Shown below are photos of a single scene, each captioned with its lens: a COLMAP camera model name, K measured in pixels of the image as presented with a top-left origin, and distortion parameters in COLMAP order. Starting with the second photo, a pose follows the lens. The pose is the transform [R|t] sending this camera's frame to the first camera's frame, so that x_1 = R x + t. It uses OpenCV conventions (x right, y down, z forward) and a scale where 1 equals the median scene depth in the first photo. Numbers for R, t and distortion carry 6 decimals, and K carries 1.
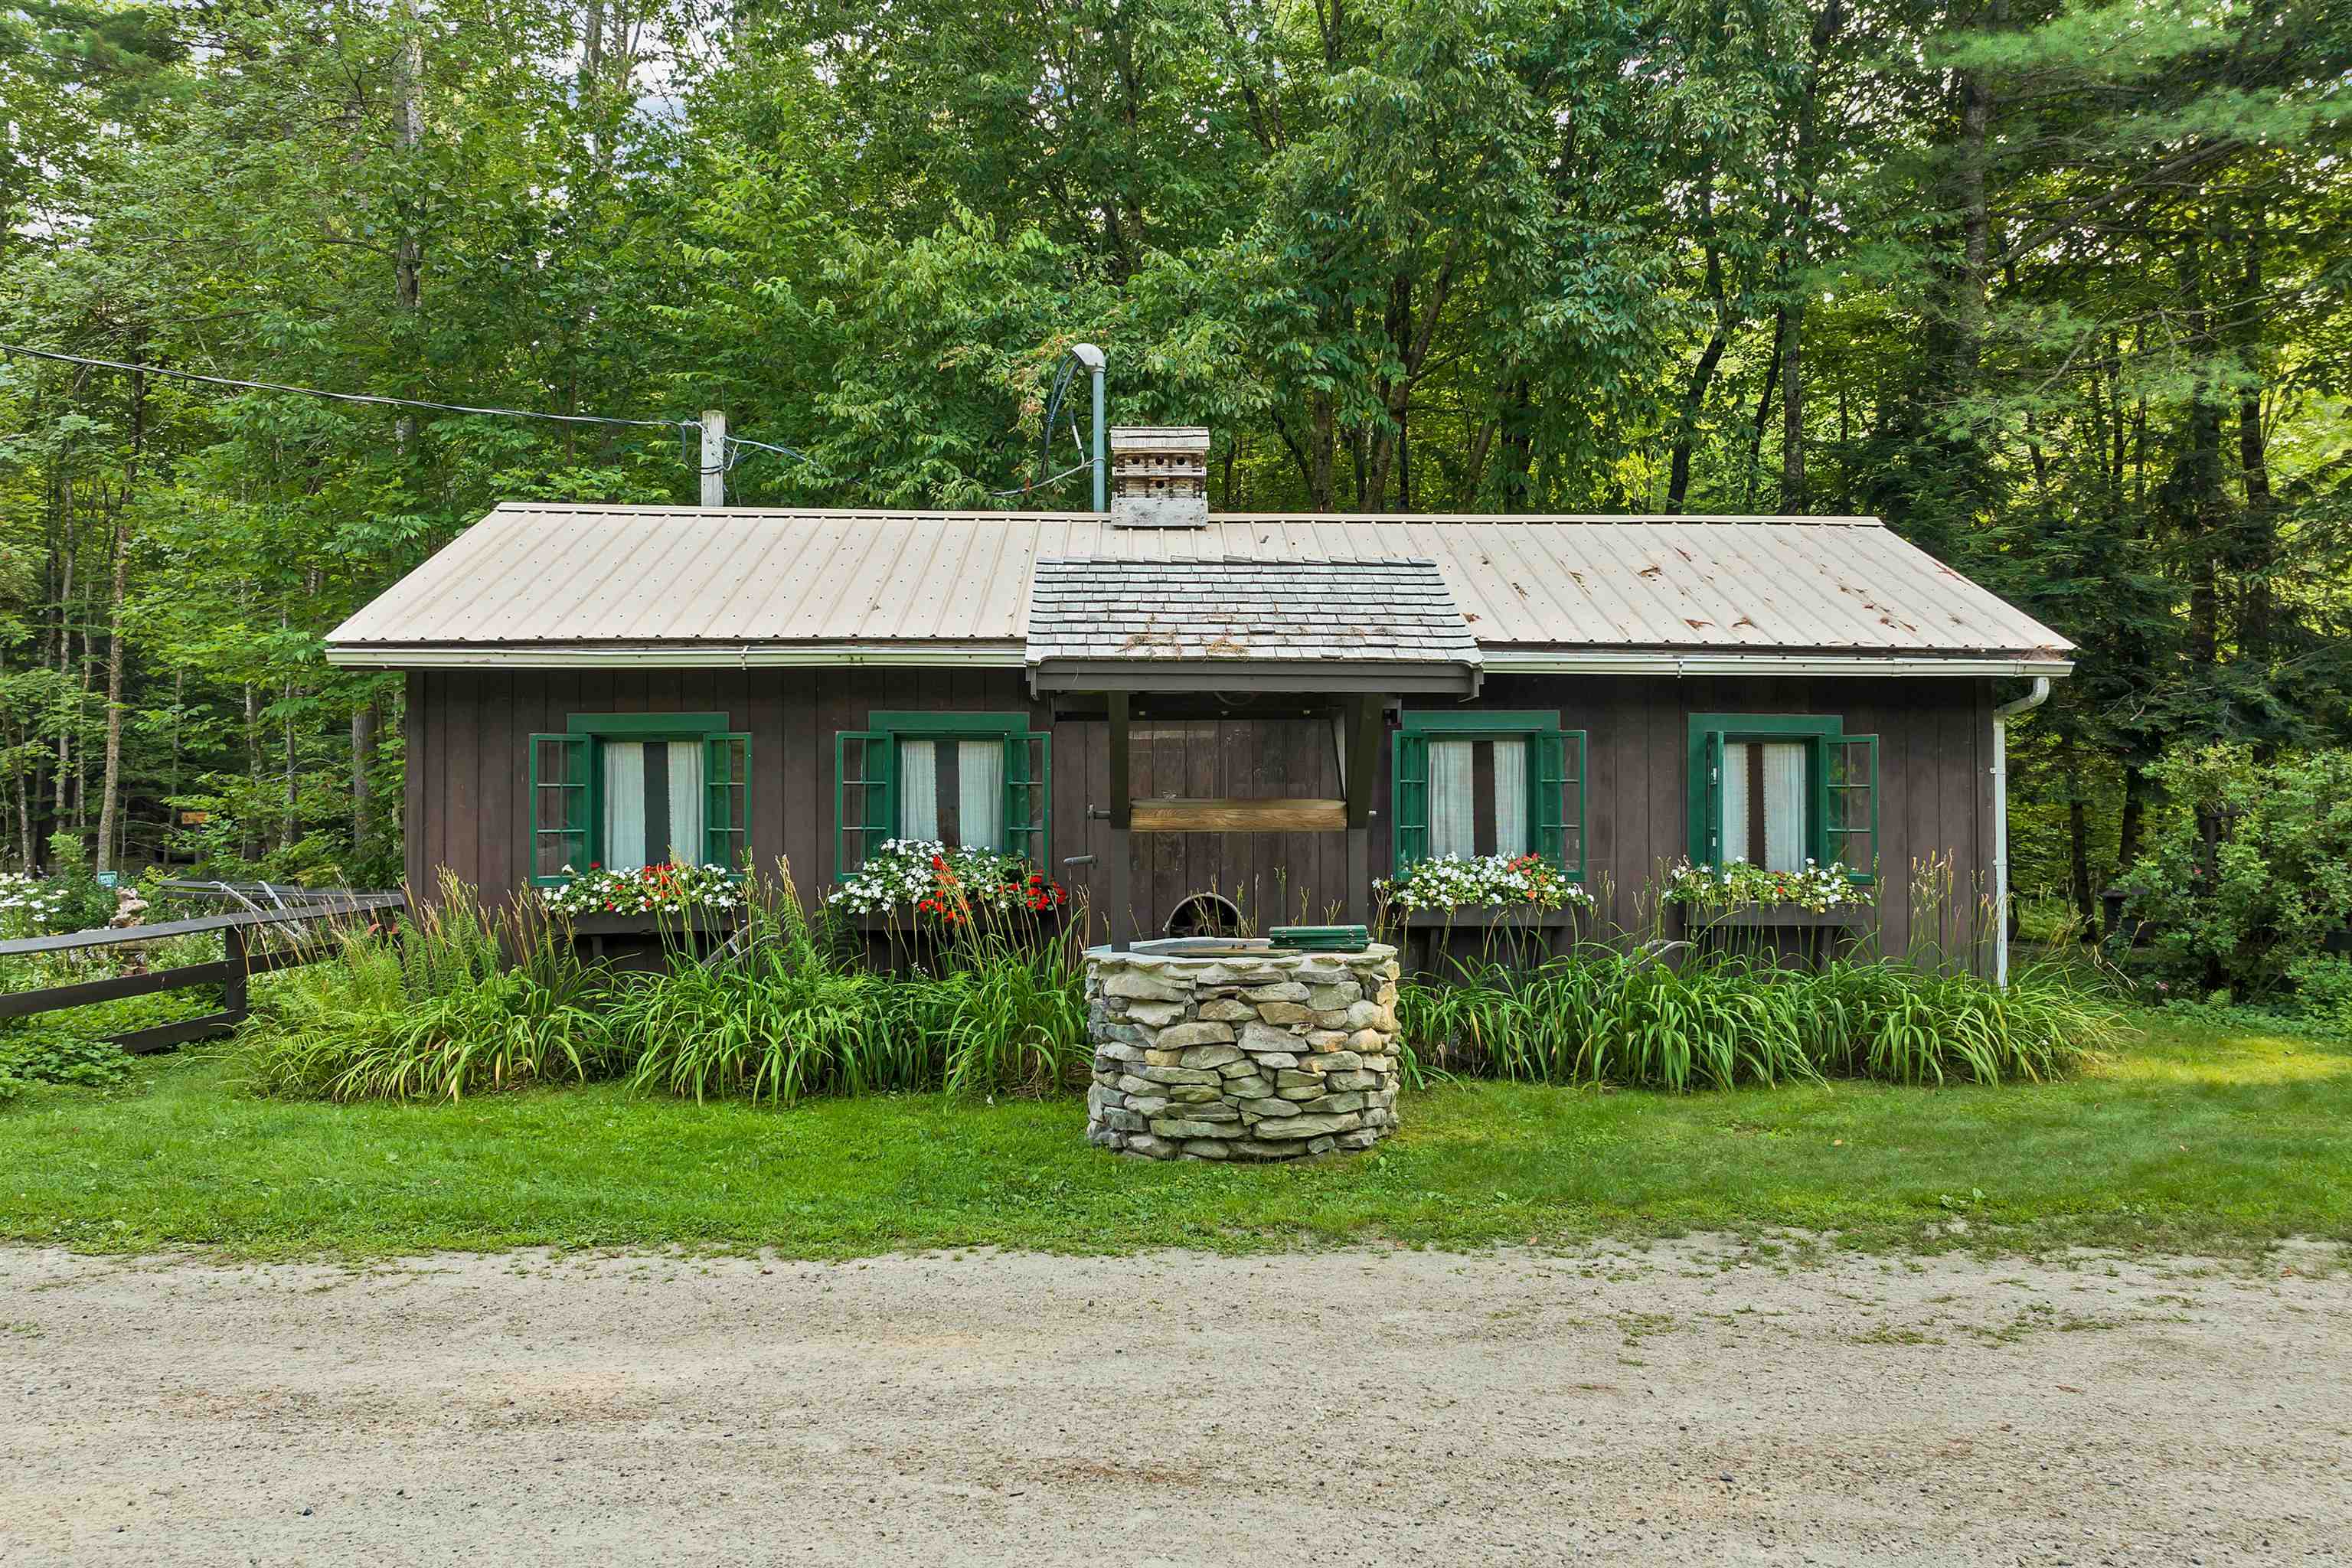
lens RADIAL K [[1689.6, 0, 1189.8], [0, 1689.6, 775.2], [0, 0, 1]] dist [-0.041437, 0.009472]
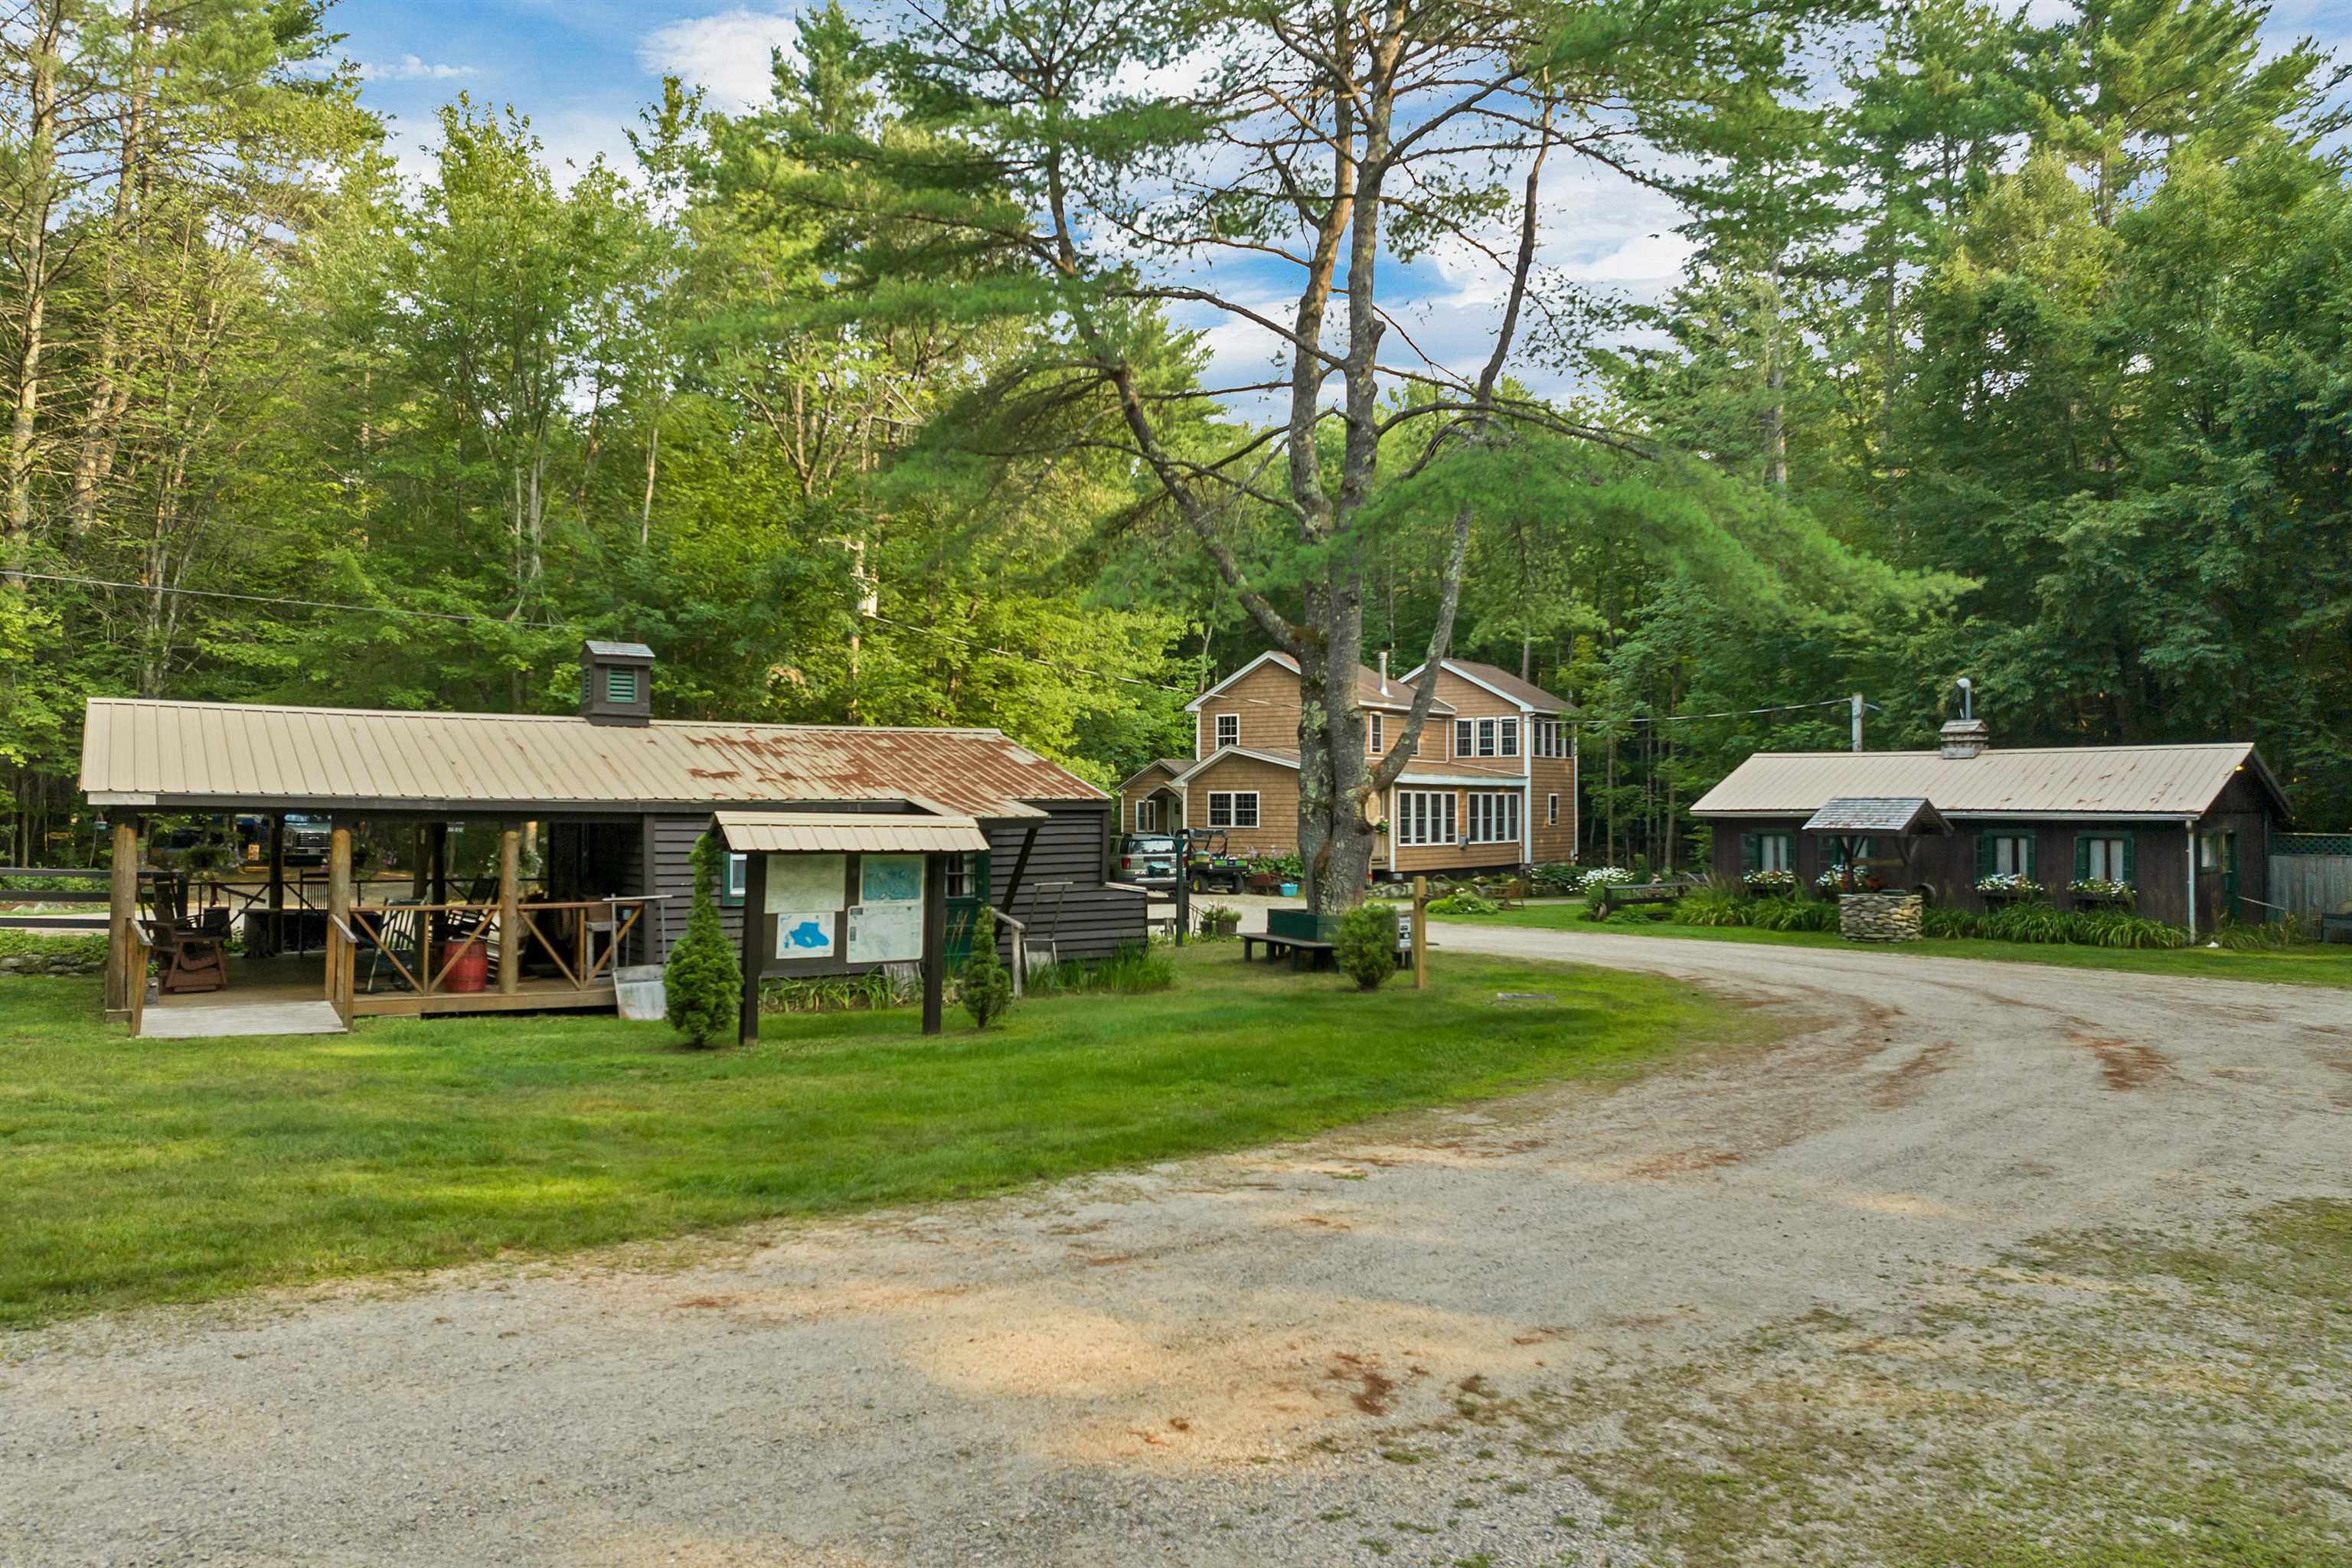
lens RADIAL K [[1689.6, 0, 1180.2], [0, 1689.6, 784.8], [0, 0, 1]] dist [-0.041437, 0.009472]
pose [[0.636499, -0.010989, -0.771199, 2.239317], [0.014656, 0.999890, -0.002152, -0.192225], [0.771138, -0.009933, 0.636591, -3.079861]]
